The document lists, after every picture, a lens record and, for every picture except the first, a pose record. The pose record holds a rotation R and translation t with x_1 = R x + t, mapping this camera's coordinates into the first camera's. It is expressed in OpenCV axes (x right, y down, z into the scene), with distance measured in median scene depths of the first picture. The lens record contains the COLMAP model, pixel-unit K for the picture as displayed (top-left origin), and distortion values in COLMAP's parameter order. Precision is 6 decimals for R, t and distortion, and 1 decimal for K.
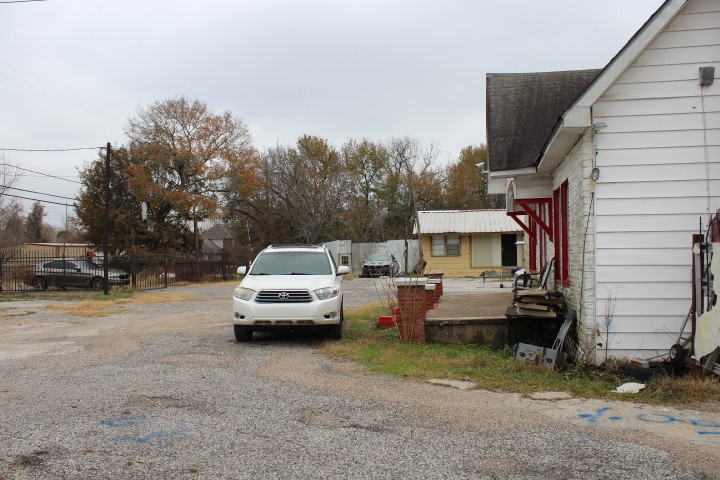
lens RADIAL K [[601.5, 0, 358.0], [0, 601.5, 244.1], [0, 0, 1]] dist [-0.171410, 0.152721]
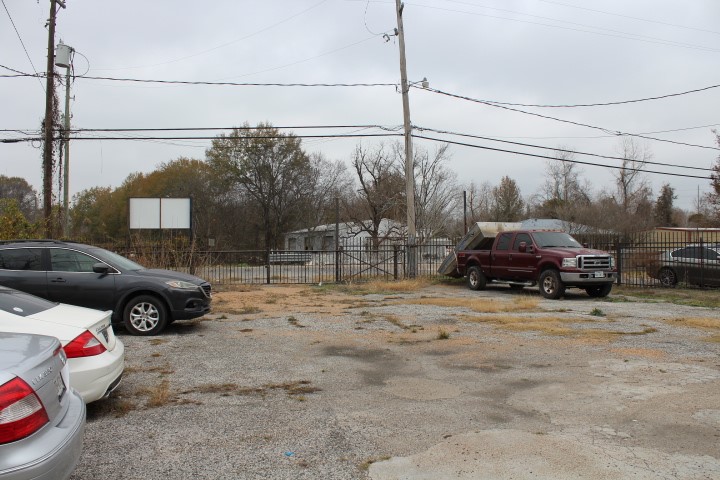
lens RADIAL K [[601.5, 0, 358.0], [0, 601.5, 244.1], [0, 0, 1]] dist [-0.171410, 0.152721]
pose [[0.542620, 0.011765, -0.839896, -0.133057], [0.008877, 0.999766, 0.019739, 0.006722], [0.839931, -0.018166, 0.542388, 0.248471]]
